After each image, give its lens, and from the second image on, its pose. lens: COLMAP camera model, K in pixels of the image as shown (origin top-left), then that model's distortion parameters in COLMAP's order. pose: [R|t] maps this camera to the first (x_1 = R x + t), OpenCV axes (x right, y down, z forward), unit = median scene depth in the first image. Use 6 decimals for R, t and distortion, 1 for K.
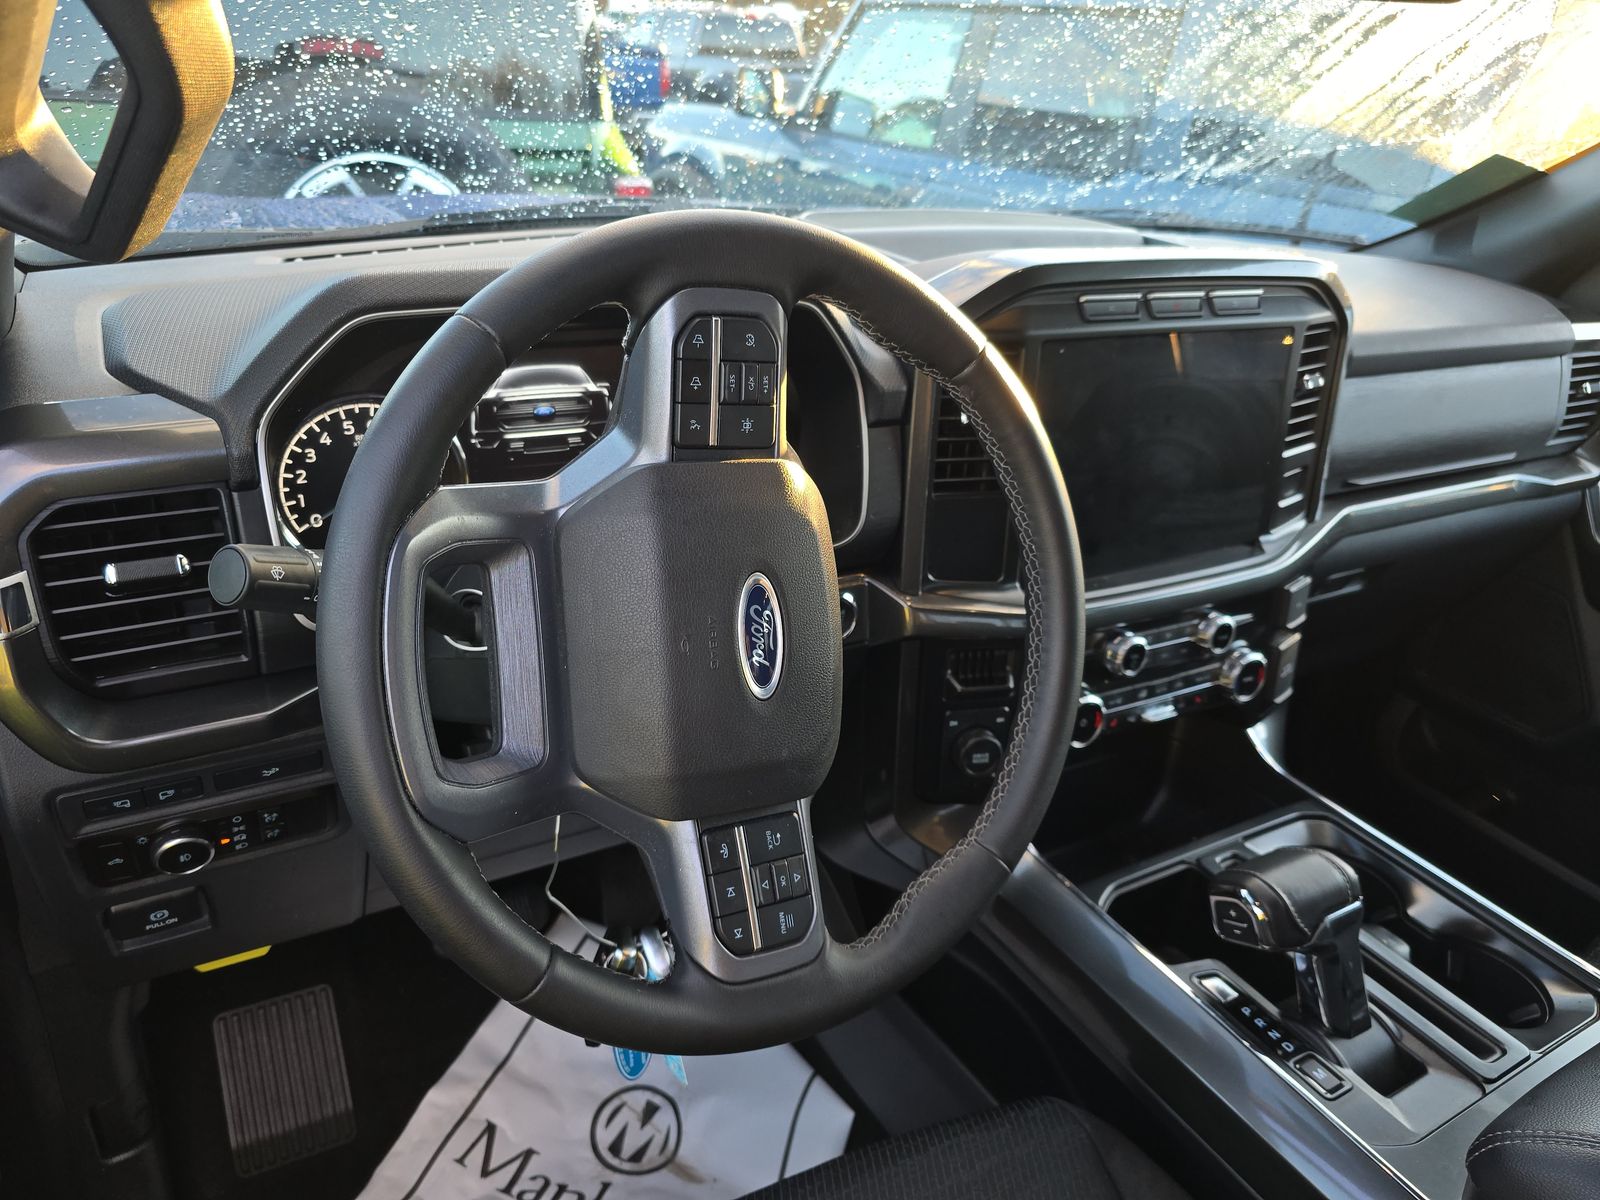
lens RADIAL K [[1083.5, 0, 804.7], [0, 1083.5, 600.0], [0, 0, 1]] dist [0.010090, -0.003910]
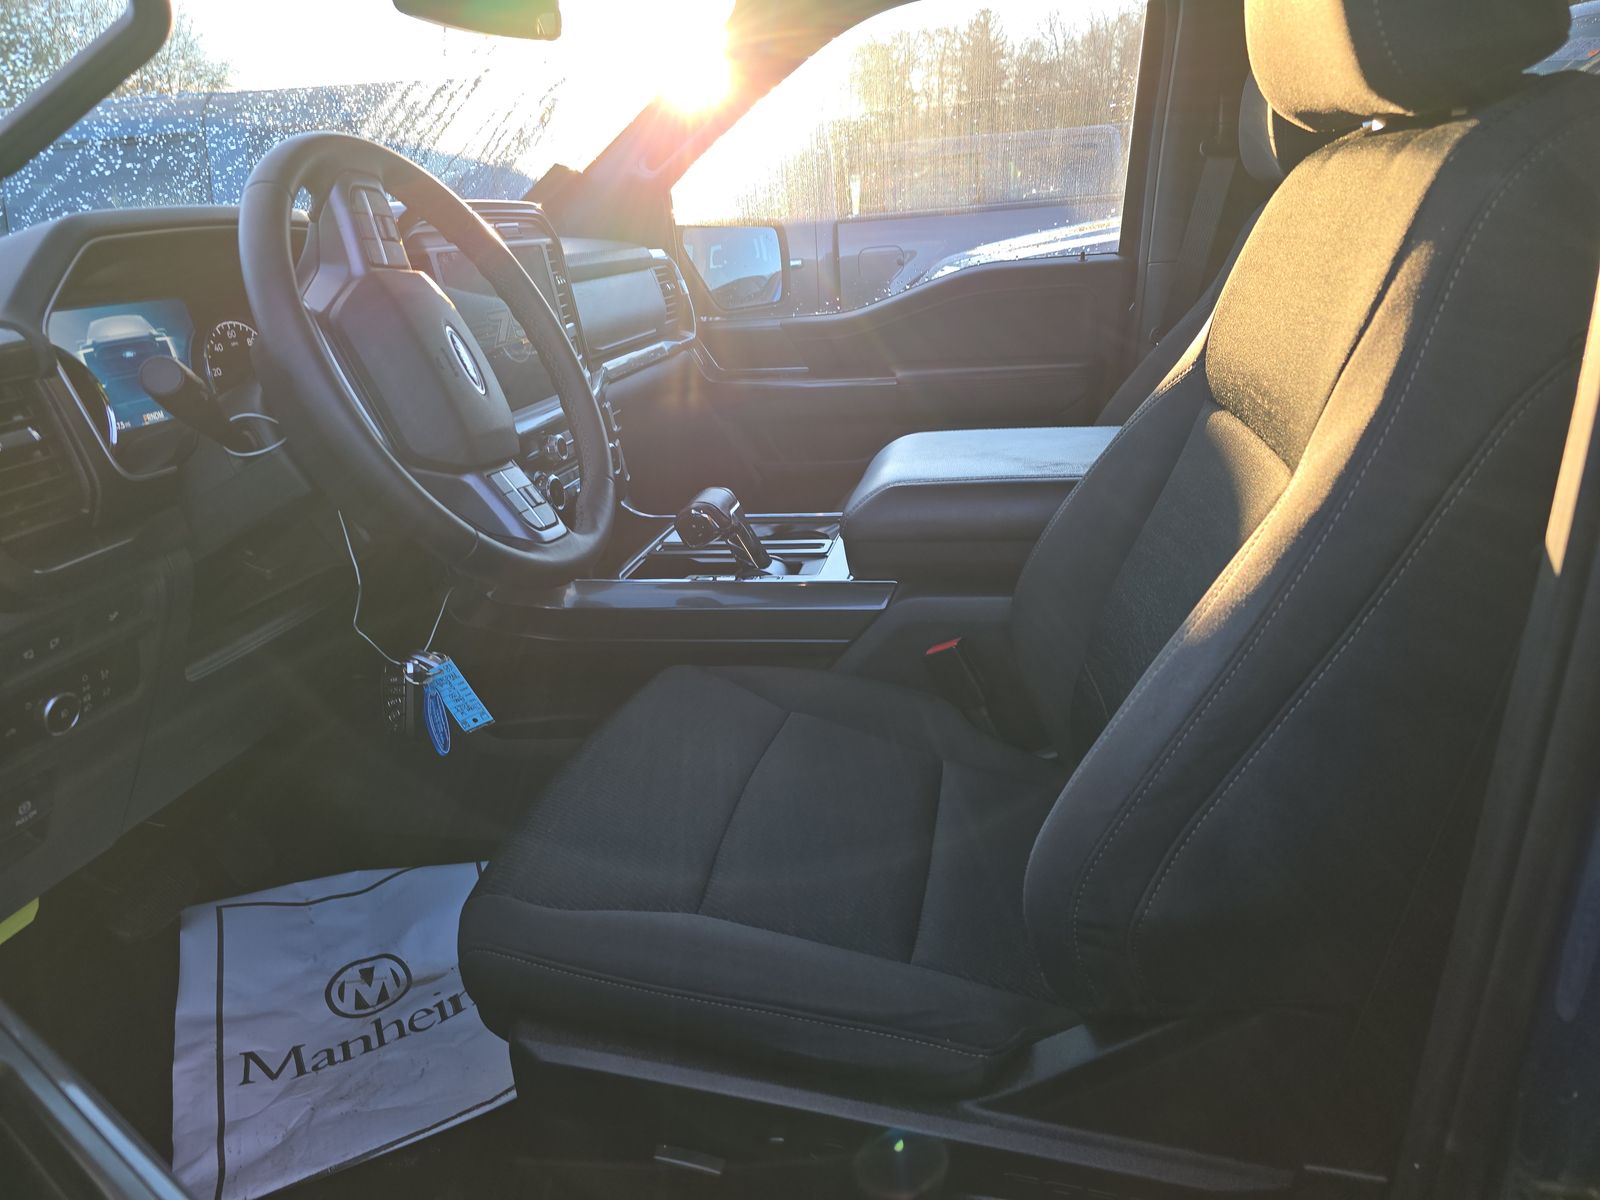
lens RADIAL K [[1083.5, 0, 796.1], [0, 1083.5, 599.0], [0, 0, 1]] dist [0.010090, -0.003910]
pose [[0.652692, -0.364509, 0.664174, -0.480798], [0.436752, 0.897354, 0.063281, 0.242519], [-0.619065, 0.248776, 0.744895, -0.259523]]
